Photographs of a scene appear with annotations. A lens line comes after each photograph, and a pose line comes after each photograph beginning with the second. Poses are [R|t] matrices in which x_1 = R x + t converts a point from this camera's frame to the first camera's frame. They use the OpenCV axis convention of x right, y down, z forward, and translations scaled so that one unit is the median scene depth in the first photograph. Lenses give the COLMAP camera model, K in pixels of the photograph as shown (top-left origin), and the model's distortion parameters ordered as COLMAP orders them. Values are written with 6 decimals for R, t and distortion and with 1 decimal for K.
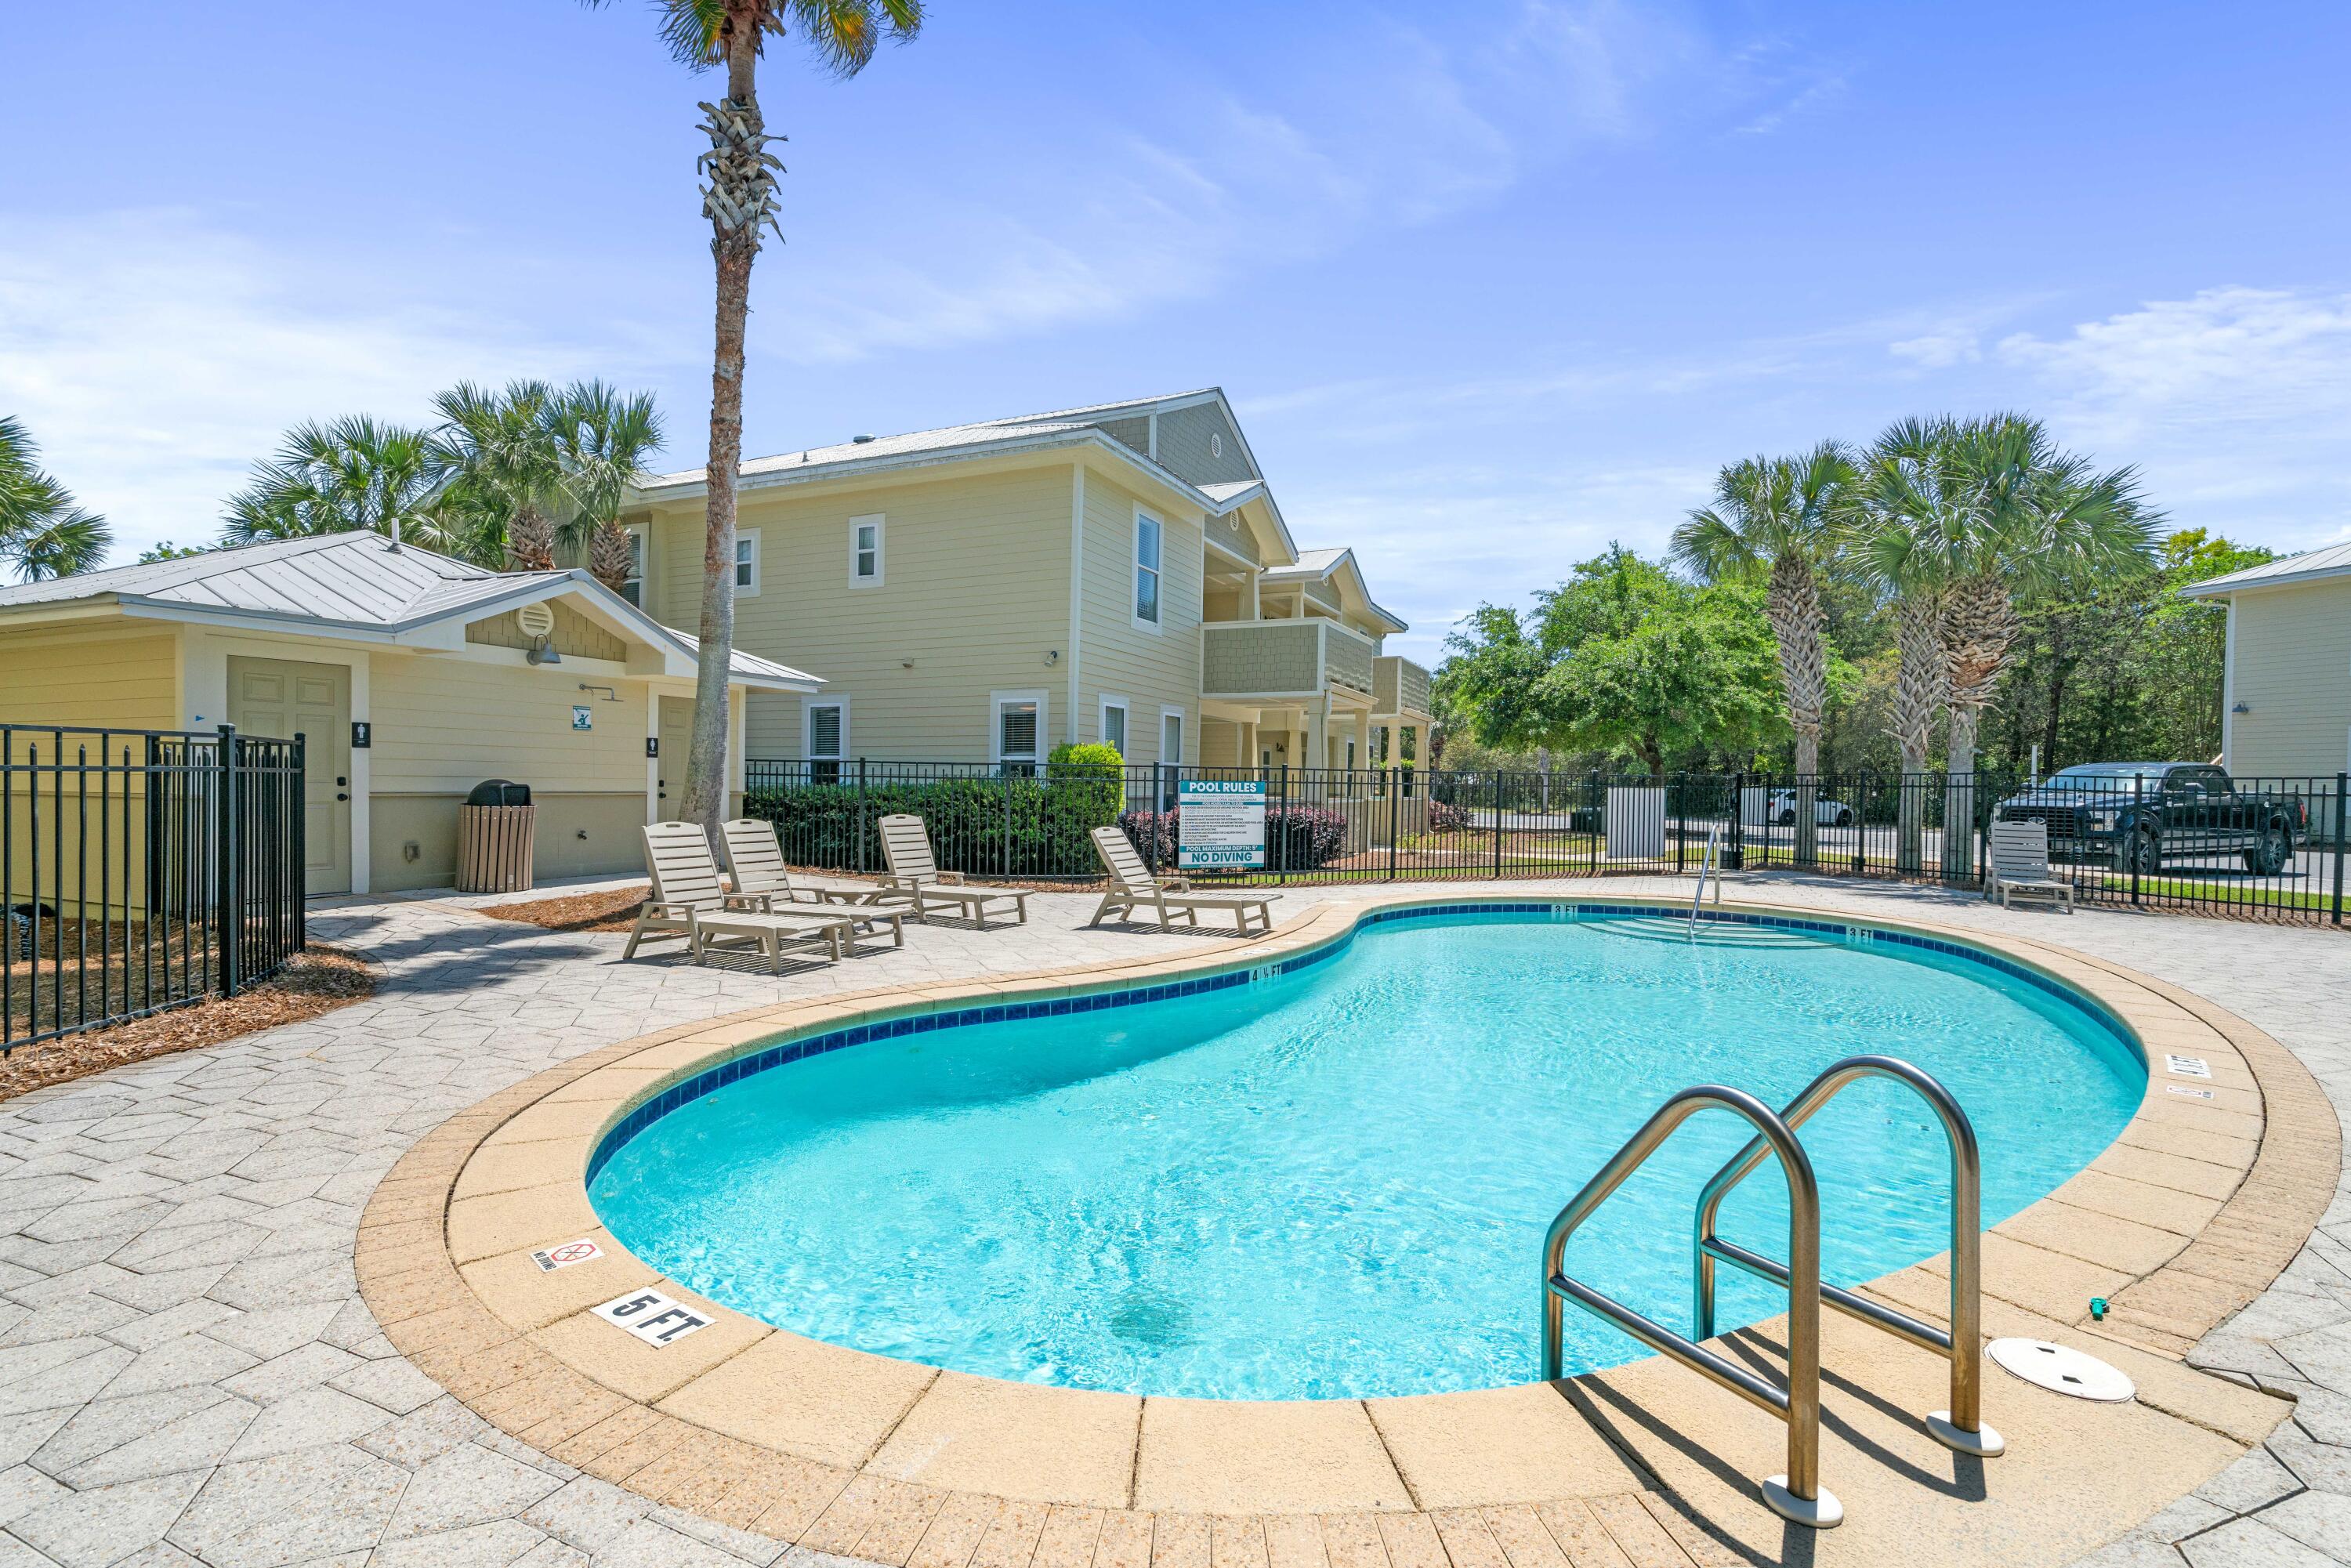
lens RADIAL K [[1077.3, 0, 1164.8], [0, 1077.3, 780.6], [0, 0, 1]] dist [-0.002862, 0.000505]
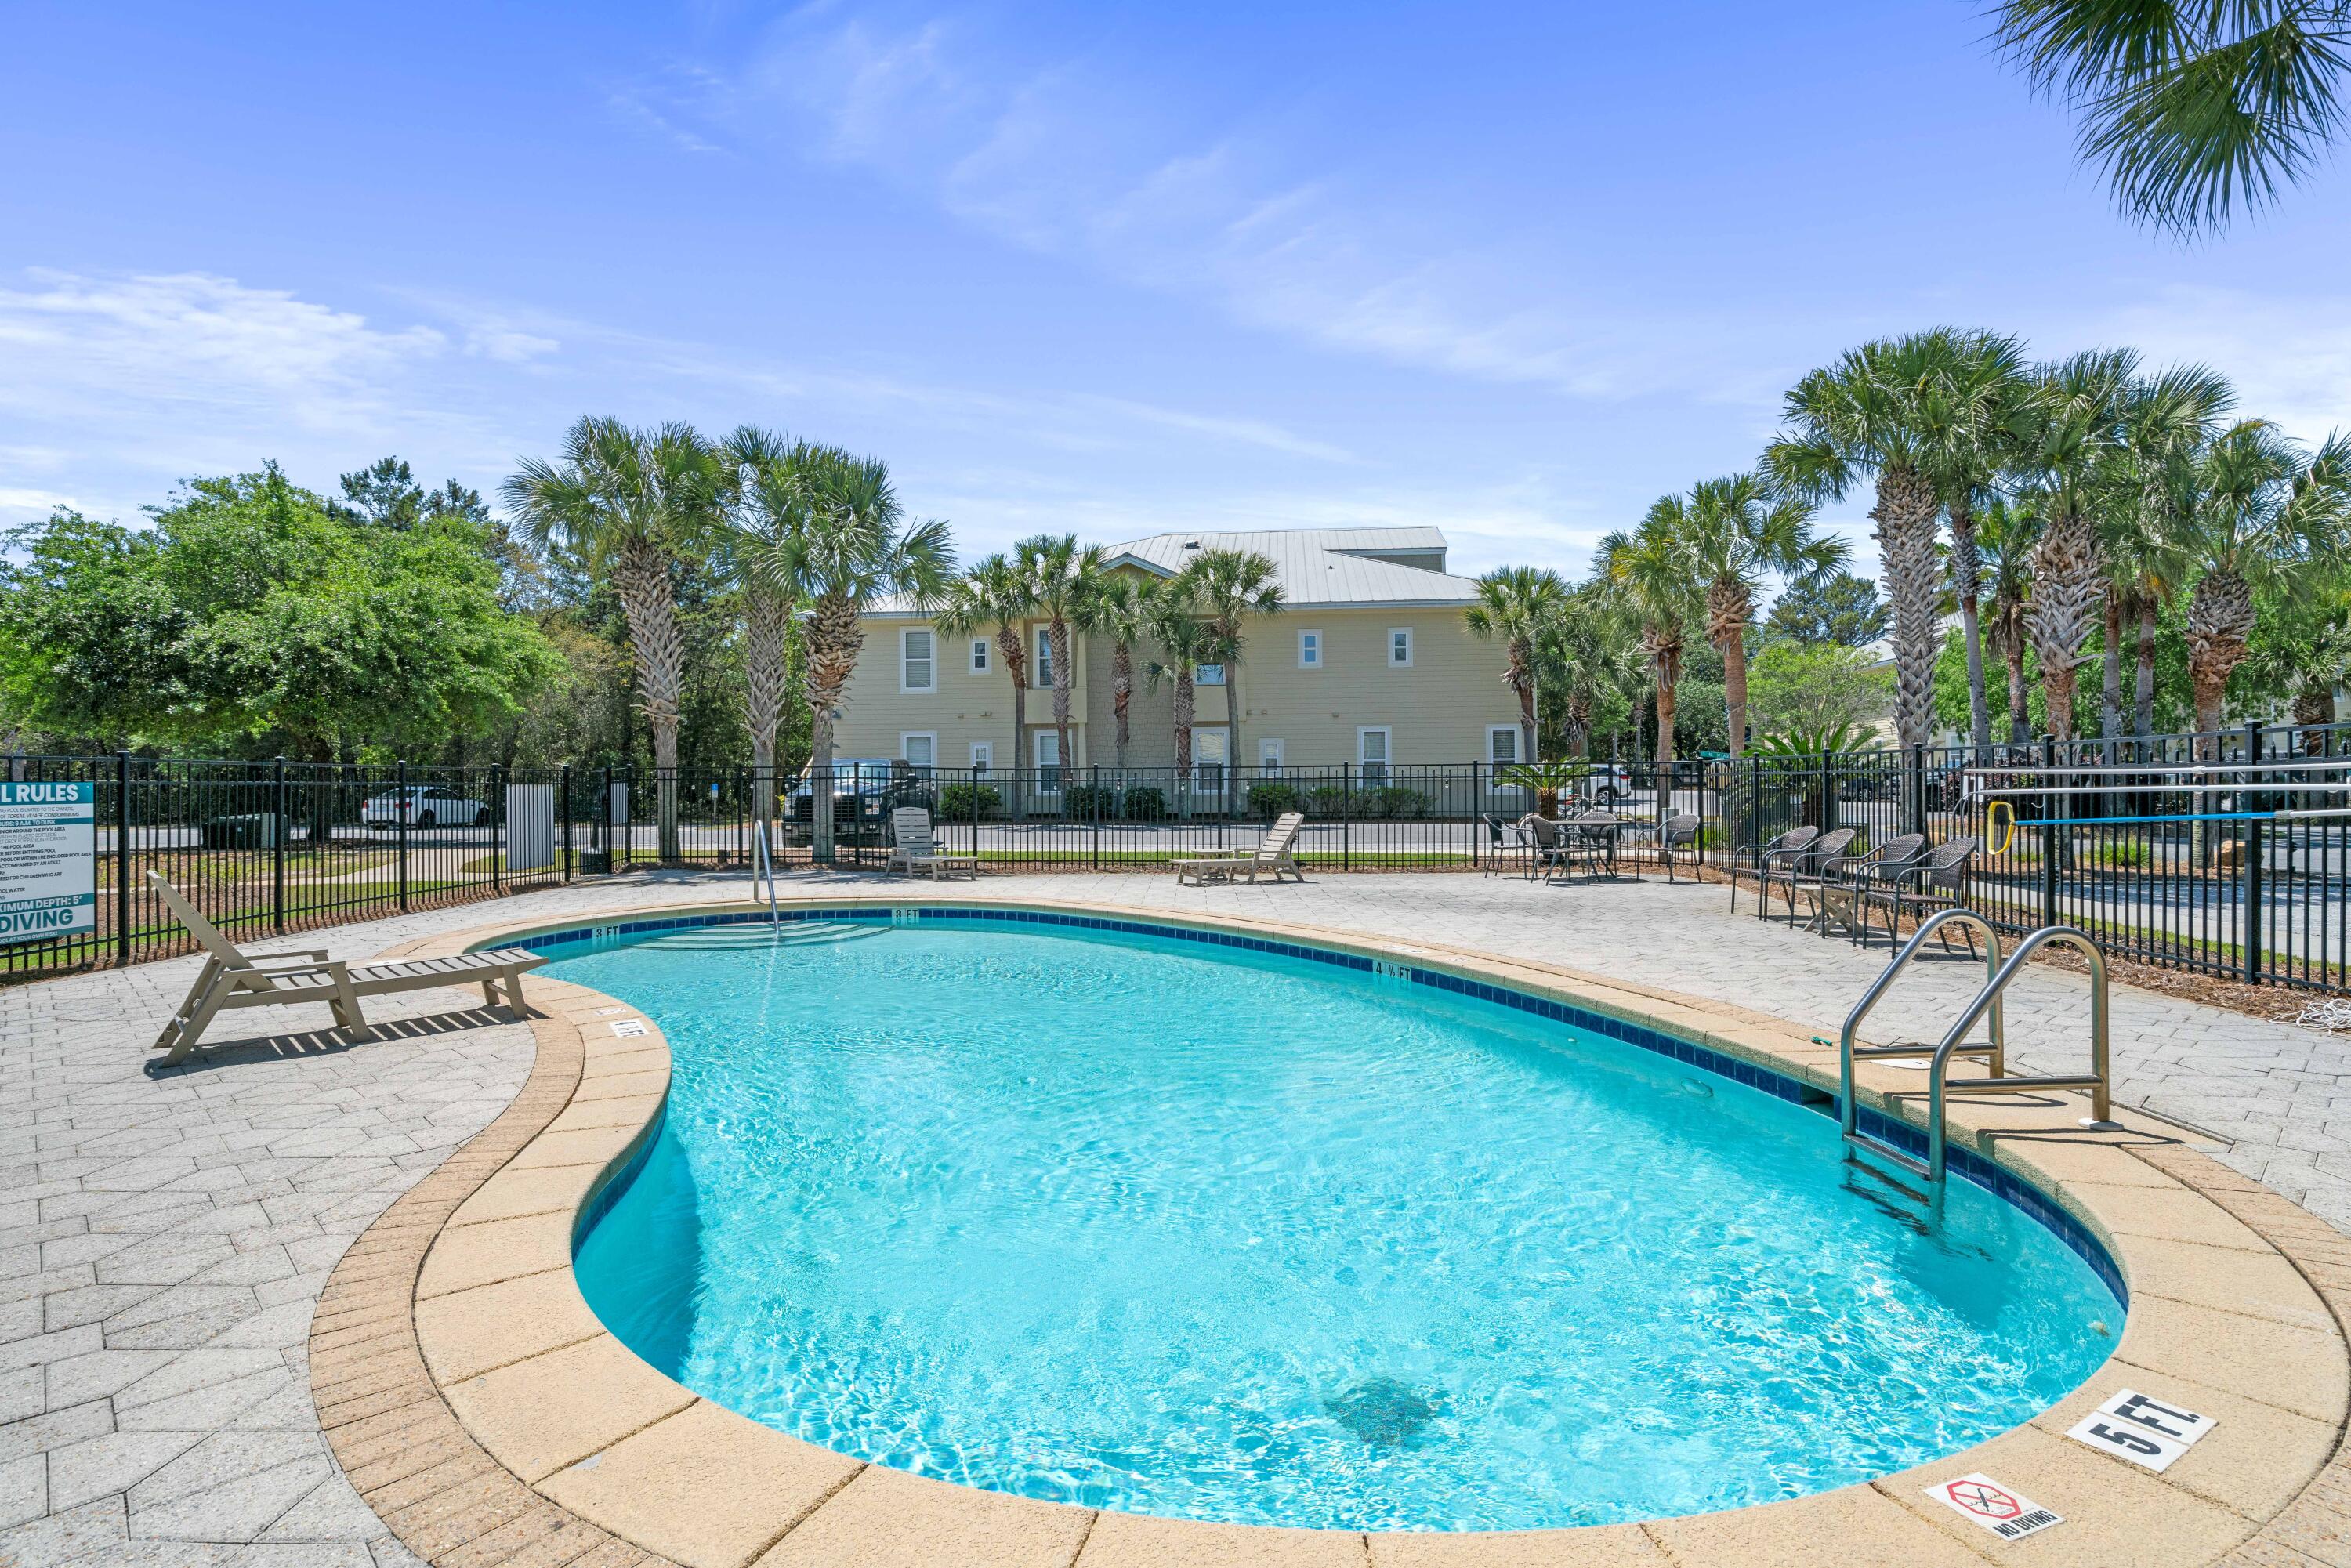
lens RADIAL K [[1188.3, 0, 1175.5], [0, 1188.3, 784.0], [0, 0, 1]] dist [-0.001543, -0.000382]
pose [[0.373031, -0.015049, 0.927697, -0.250755], [0.009987, 0.999876, 0.012204, 0.000082], [-0.927765, 0.004712, 0.373135, 0.215220]]
